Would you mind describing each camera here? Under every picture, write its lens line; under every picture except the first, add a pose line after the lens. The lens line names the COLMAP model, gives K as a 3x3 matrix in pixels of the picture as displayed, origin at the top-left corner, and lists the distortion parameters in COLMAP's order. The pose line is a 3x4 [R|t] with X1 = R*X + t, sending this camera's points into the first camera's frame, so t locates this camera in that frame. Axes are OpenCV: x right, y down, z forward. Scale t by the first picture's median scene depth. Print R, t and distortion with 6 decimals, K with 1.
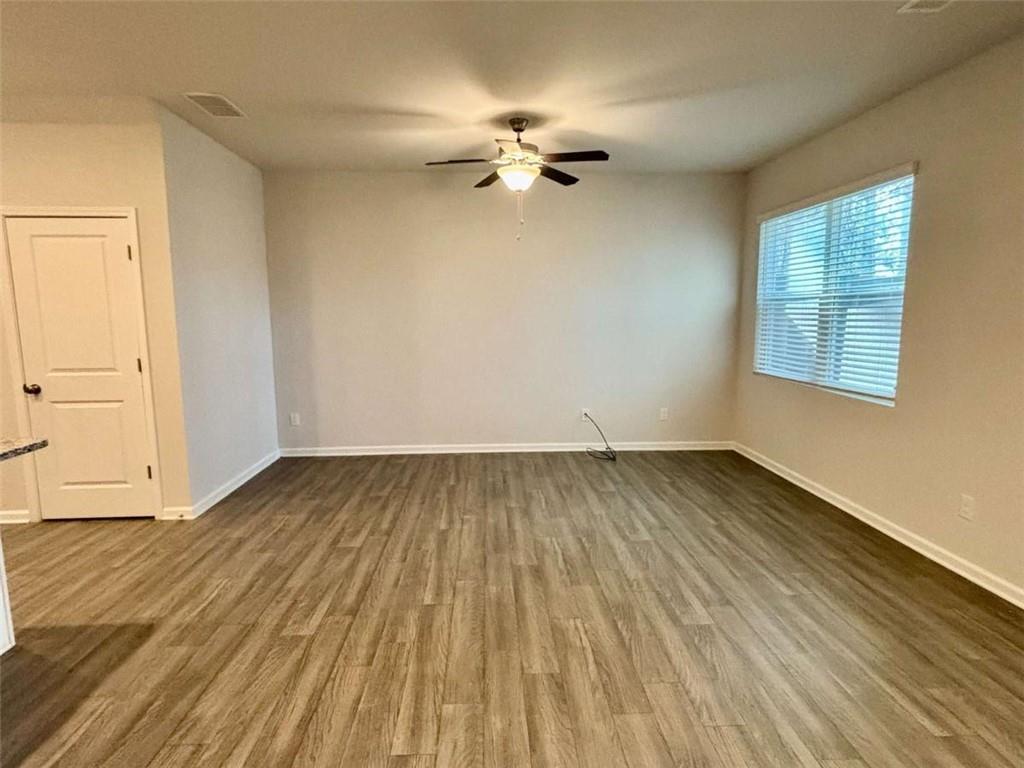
lens RADIAL K [[540.4, 0, 504.9], [0, 540.4, 373.2], [0, 0, 1]] dist [0.000844, -0.000539]
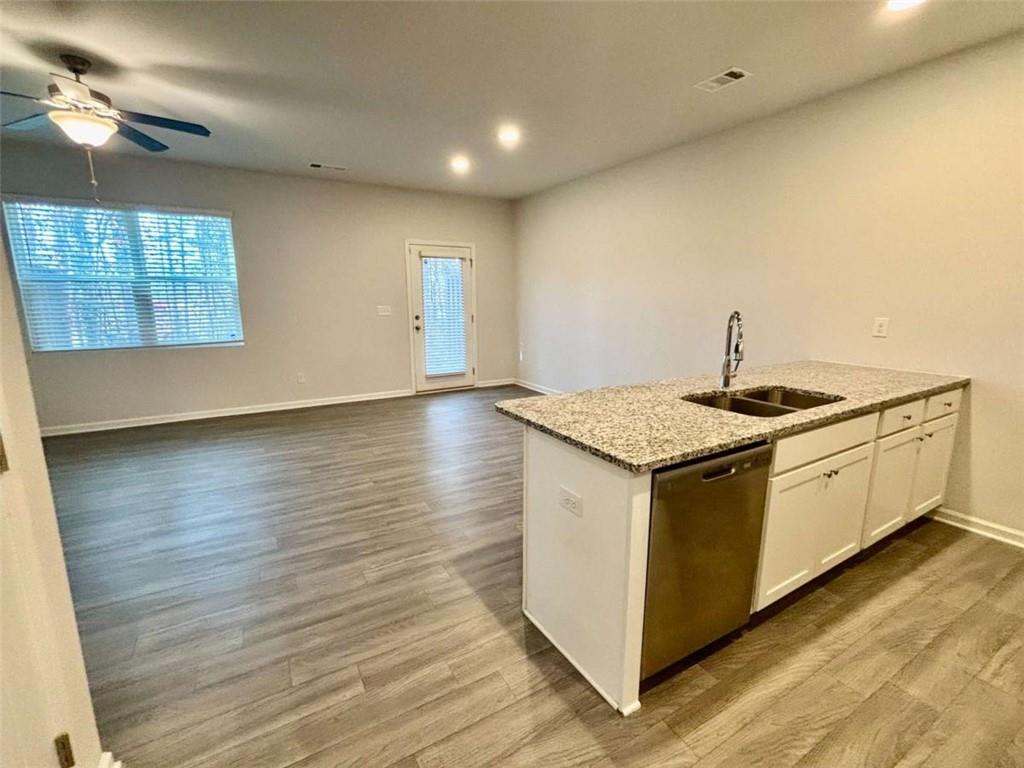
lens RADIAL K [[456.8, 0, 507.2], [0, 456.8, 383.1], [0, 0, 1]] dist [0.006409, 0.000981]
pose [[-0.462145, -0.164874, 0.871343, -1.011318], [0.104195, 0.965664, 0.237985, -0.085546], [-0.880662, 0.200773, -0.429098, 0.837669]]
